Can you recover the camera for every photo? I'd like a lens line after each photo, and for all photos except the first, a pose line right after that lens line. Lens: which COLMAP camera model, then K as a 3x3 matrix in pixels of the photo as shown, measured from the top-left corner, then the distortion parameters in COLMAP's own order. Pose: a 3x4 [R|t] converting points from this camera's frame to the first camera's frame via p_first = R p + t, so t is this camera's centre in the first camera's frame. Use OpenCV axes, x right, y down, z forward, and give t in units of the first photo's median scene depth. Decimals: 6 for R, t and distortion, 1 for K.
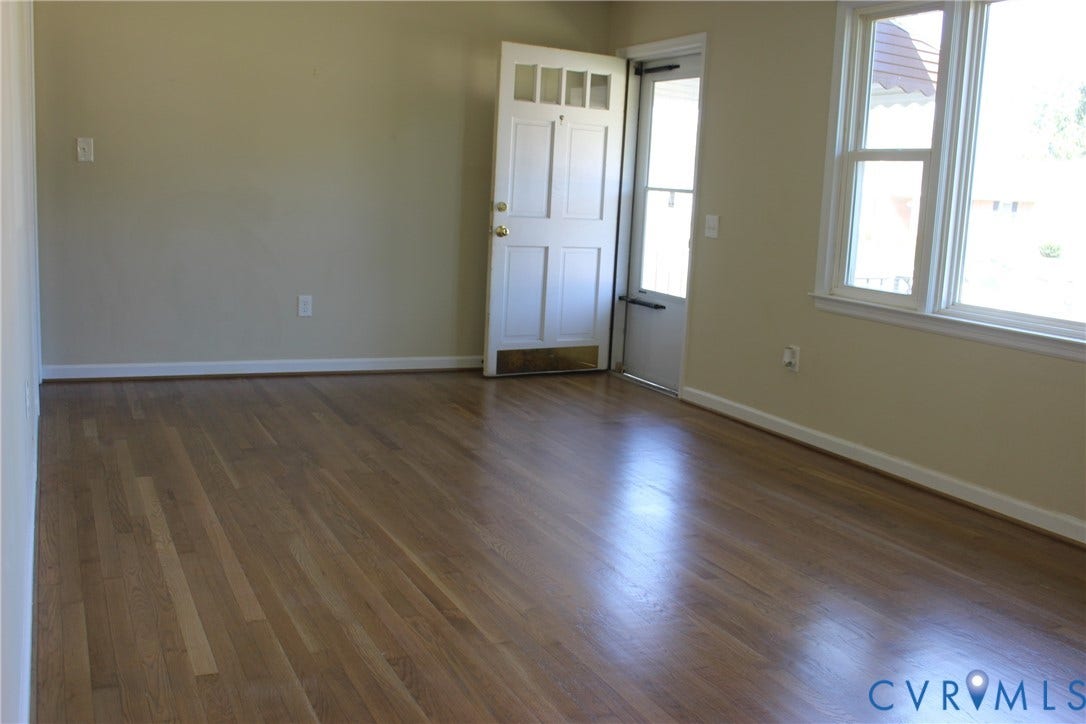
lens RADIAL K [[1040.6, 0, 541.7], [0, 1040.6, 374.9], [0, 0, 1]] dist [-0.146894, 0.145801]
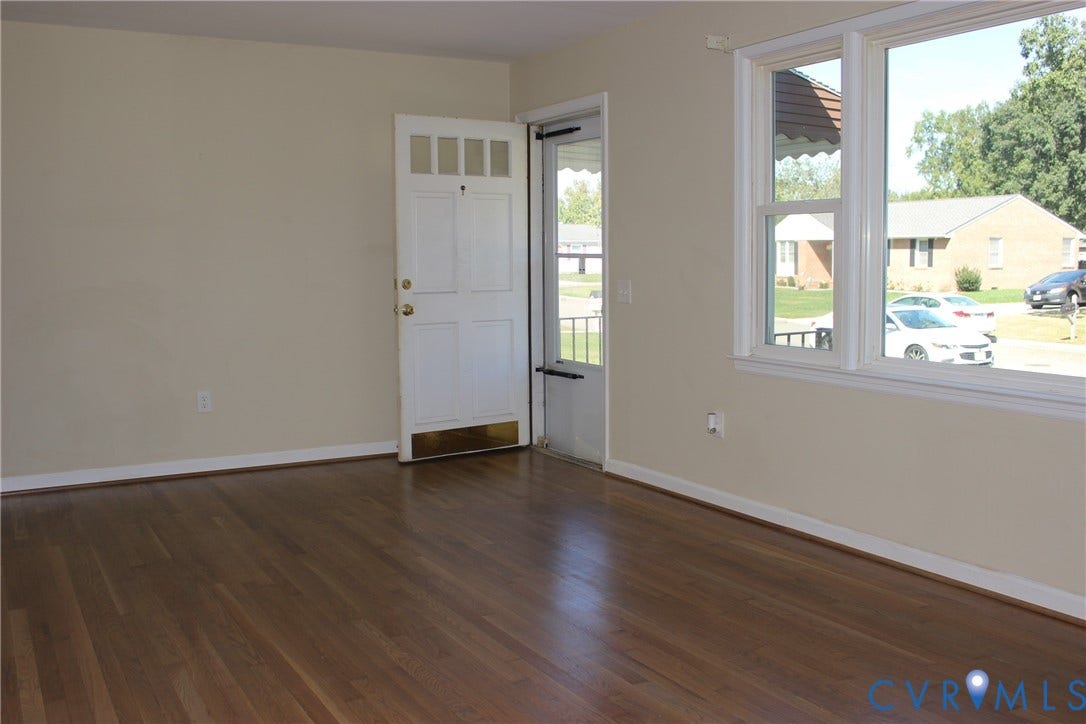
lens RADIAL K [[1040.6, 0, 541.7], [0, 1040.6, 374.9], [0, 0, 1]] dist [-0.146894, 0.145801]
pose [[0.995758, -0.067196, 0.062846, 0.022817], [0.070858, 0.995800, -0.057979, -0.015912], [-0.058686, 0.062187, 0.996338, 0.047507]]
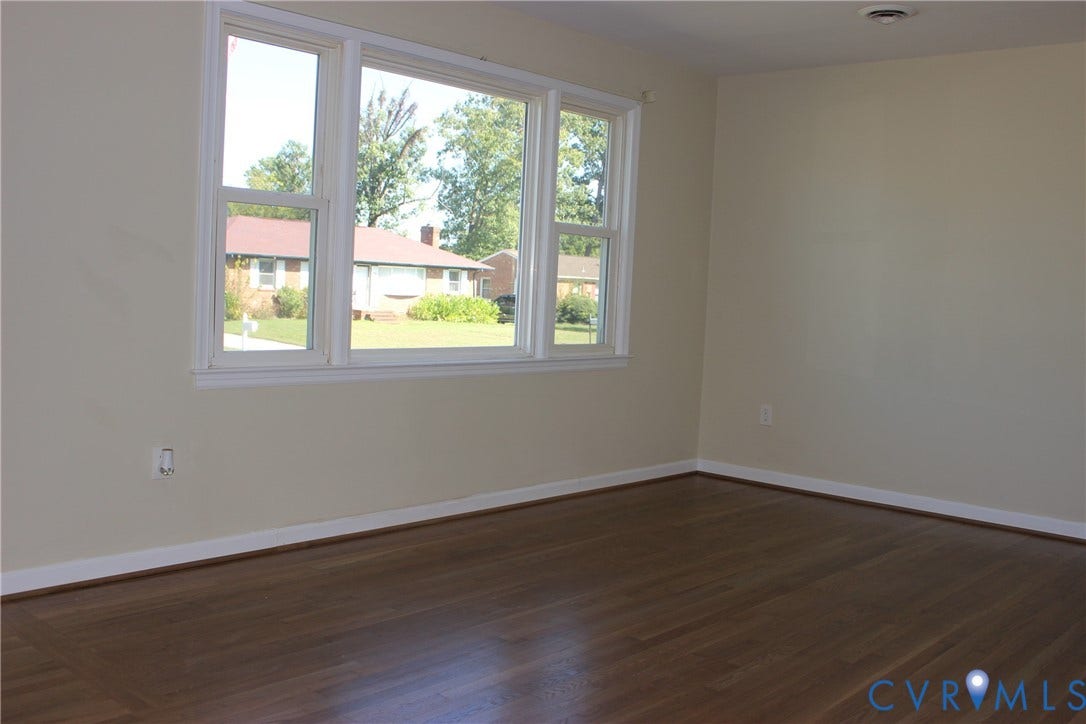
lens RADIAL K [[1040.6, 0, 541.7], [0, 1040.6, 374.9], [0, 0, 1]] dist [-0.146894, 0.145801]
pose [[-0.391455, -0.136199, 0.910062, -0.475061], [0.097565, 0.977268, 0.188224, -0.171936], [-0.915010, 0.162472, -0.369269, 0.932106]]
